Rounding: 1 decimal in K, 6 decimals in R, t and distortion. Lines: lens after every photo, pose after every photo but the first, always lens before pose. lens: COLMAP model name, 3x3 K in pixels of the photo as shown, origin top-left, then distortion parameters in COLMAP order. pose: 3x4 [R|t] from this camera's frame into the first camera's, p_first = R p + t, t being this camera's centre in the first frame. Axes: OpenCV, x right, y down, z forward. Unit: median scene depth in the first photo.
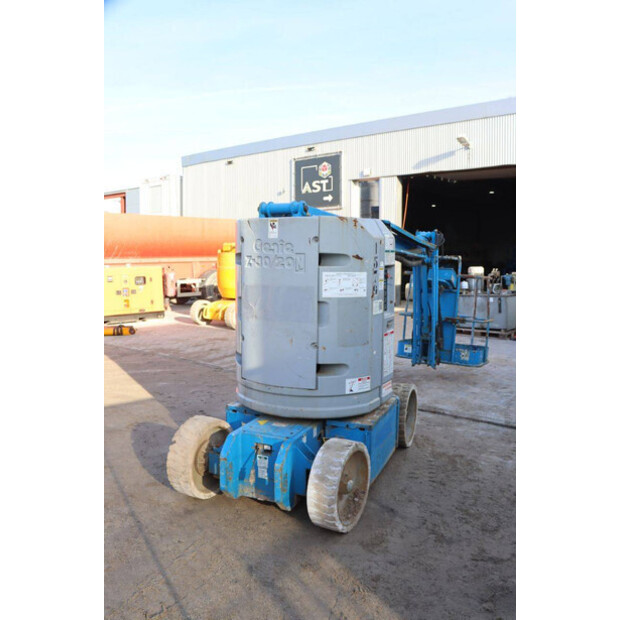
lens RADIAL K [[543.9, 0, 310.0], [0, 543.9, 310.0], [0, 0, 1]] dist [-0.110310, 0.018405]
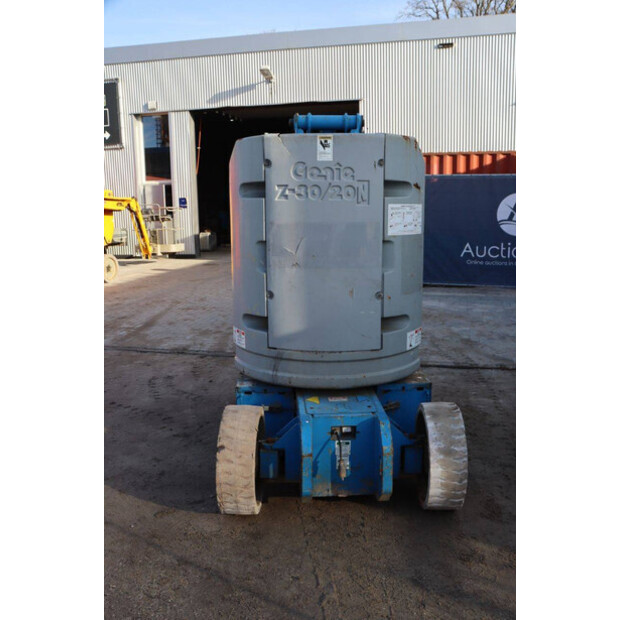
lens RADIAL K [[582.5, 0, 310.0], [0, 582.5, 310.0], [0, 0, 1]] dist [-0.070553, 0.011013]
pose [[0.897919, -0.094328, 0.429935, -0.457576], [0.060798, 0.993984, 0.091105, 0.001125], [-0.435942, -0.055666, 0.898251, 0.262625]]
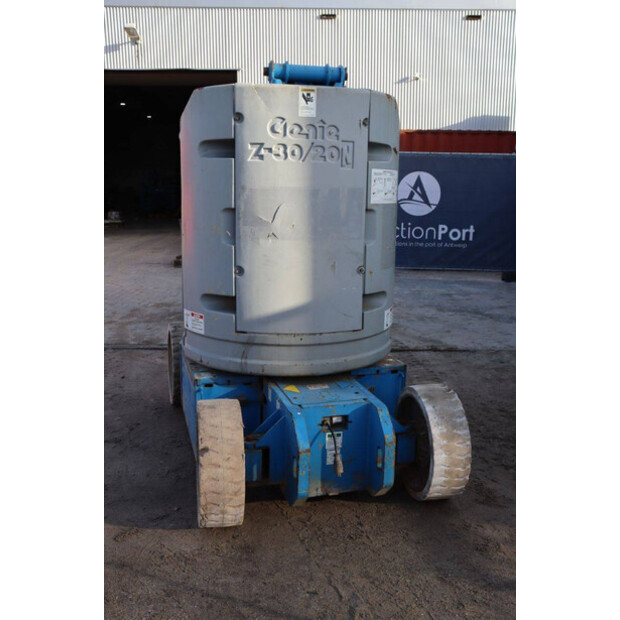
lens RADIAL K [[617.0, 0, 308.7], [0, 617.0, 306.3], [0, 0, 1]] dist [-0.057676, 0.028294]
pose [[0.772958, -0.119191, 0.623161, -0.568913], [0.058258, 0.991380, 0.117357, 0.011612], [-0.631777, -0.054407, 0.773238, 0.396029]]
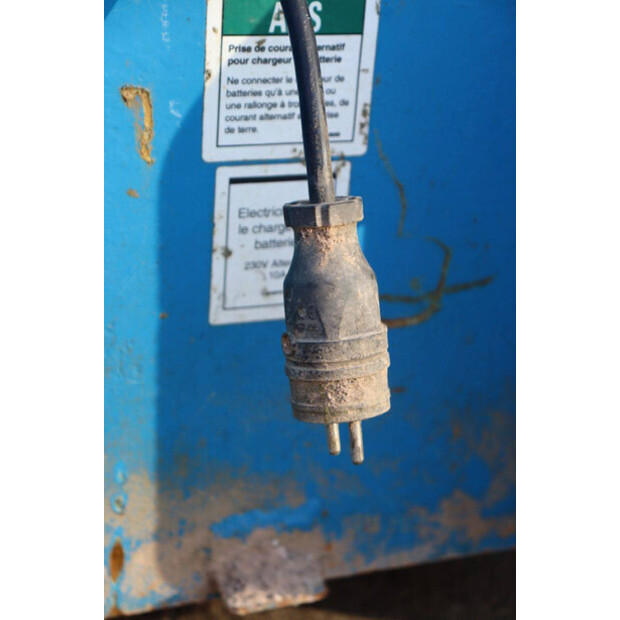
lens RADIAL K [[1479.1, 0, 310.0], [0, 1479.1, 310.0], [0, 0, 1]] dist [0.426036, 0.327414]
pose [[0.742370, -0.239036, 0.625899, -0.204005], [0.017191, 0.940678, 0.338864, 0.234572], [-0.669770, -0.240803, 0.702440, 0.826127]]
